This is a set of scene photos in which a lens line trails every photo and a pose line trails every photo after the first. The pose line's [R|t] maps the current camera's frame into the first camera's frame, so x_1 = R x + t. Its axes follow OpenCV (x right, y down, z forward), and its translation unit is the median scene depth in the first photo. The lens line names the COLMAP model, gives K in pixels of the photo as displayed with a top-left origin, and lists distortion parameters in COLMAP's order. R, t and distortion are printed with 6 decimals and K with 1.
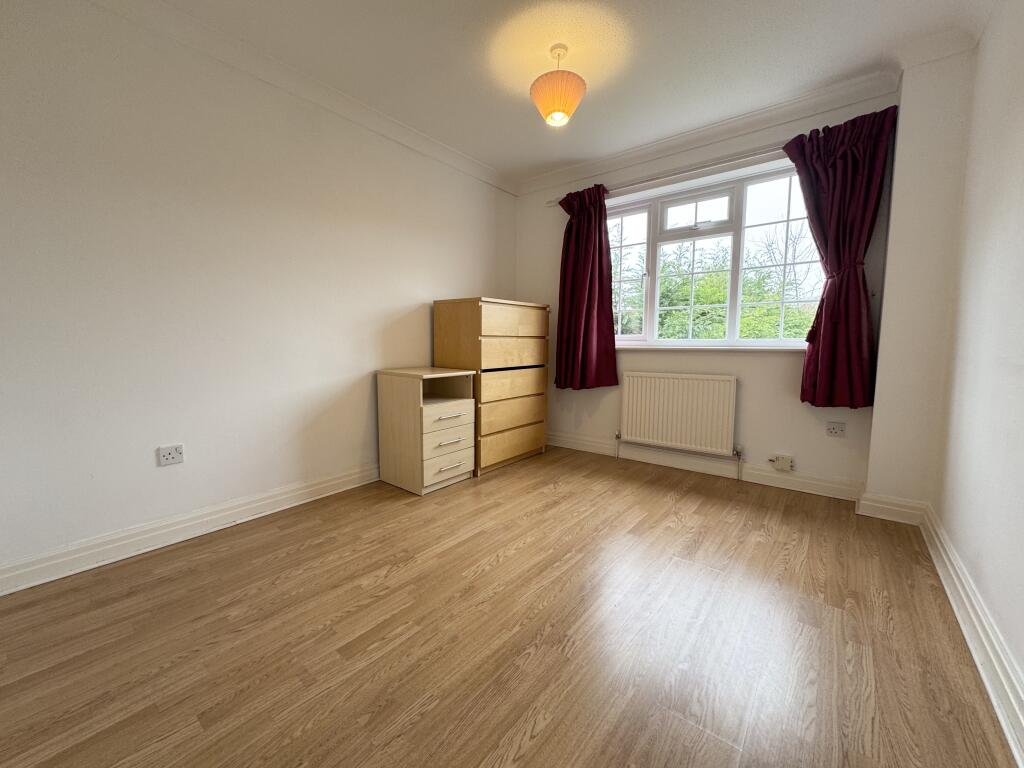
lens RADIAL K [[410.8, 0, 510.8], [0, 410.8, 382.3], [0, 0, 1]] dist [-0.006169, 0.000887]
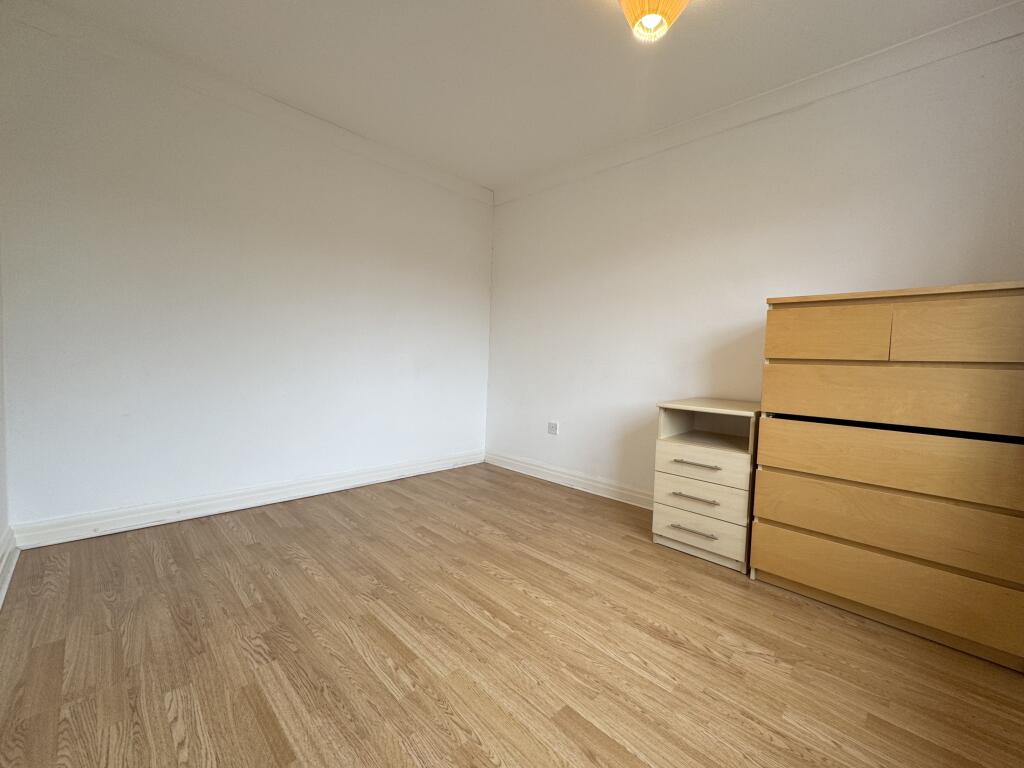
lens RADIAL K [[410.8, 0, 505.5], [0, 410.8, 386.4], [0, 0, 1]] dist [-0.006169, 0.000887]
pose [[-0.108016, 0.060751, -0.992291, 0.791040], [-0.134625, 0.988043, 0.075145, -0.084817], [0.984992, 0.141704, -0.098546, 0.889541]]
